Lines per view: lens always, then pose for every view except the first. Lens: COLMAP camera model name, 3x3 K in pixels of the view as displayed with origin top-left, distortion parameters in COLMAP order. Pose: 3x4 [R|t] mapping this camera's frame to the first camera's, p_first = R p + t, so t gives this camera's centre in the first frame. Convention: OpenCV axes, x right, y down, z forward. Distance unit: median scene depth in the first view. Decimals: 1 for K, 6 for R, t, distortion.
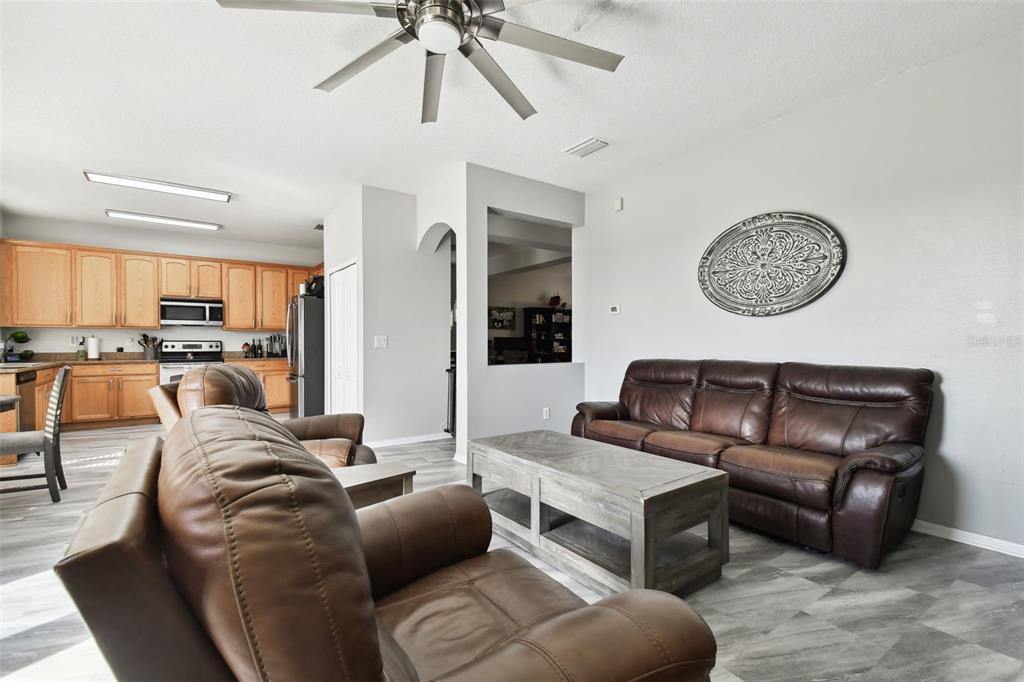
lens RADIAL K [[468.3, 0, 522.7], [0, 468.3, 335.8], [0, 0, 1]] dist [0.001383, -0.000292]
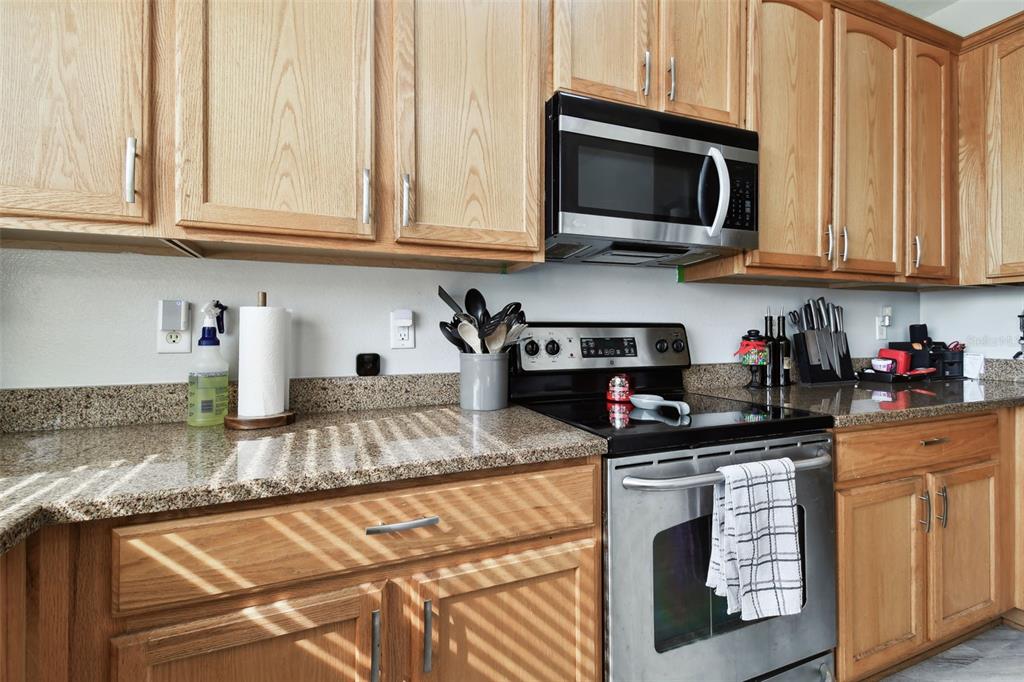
lens RADIAL K [[468.3, 0, 522.7], [0, 468.3, 335.8], [0, 0, 1]] dist [0.001383, -0.000292]
pose [[0.974850, 0.002368, -0.222848, -0.775467], [0.003290, 0.999682, 0.025014, 0.012120], [0.222836, -0.025118, 0.974532, 0.843545]]
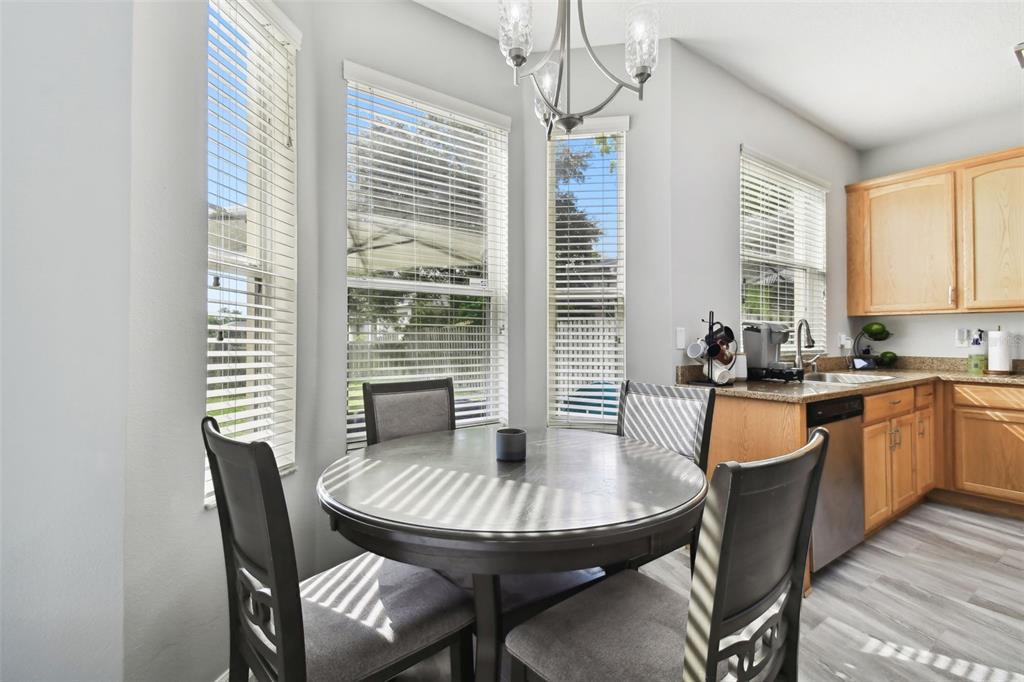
lens RADIAL K [[468.3, 0, 522.7], [0, 468.3, 335.8], [0, 0, 1]] dist [0.001383, -0.000292]
pose [[-0.020213, -0.001395, -0.999795, -0.395161], [0.022503, 0.999745, -0.001850, -0.000654], [0.999542, -0.022536, -0.020176, 0.492434]]
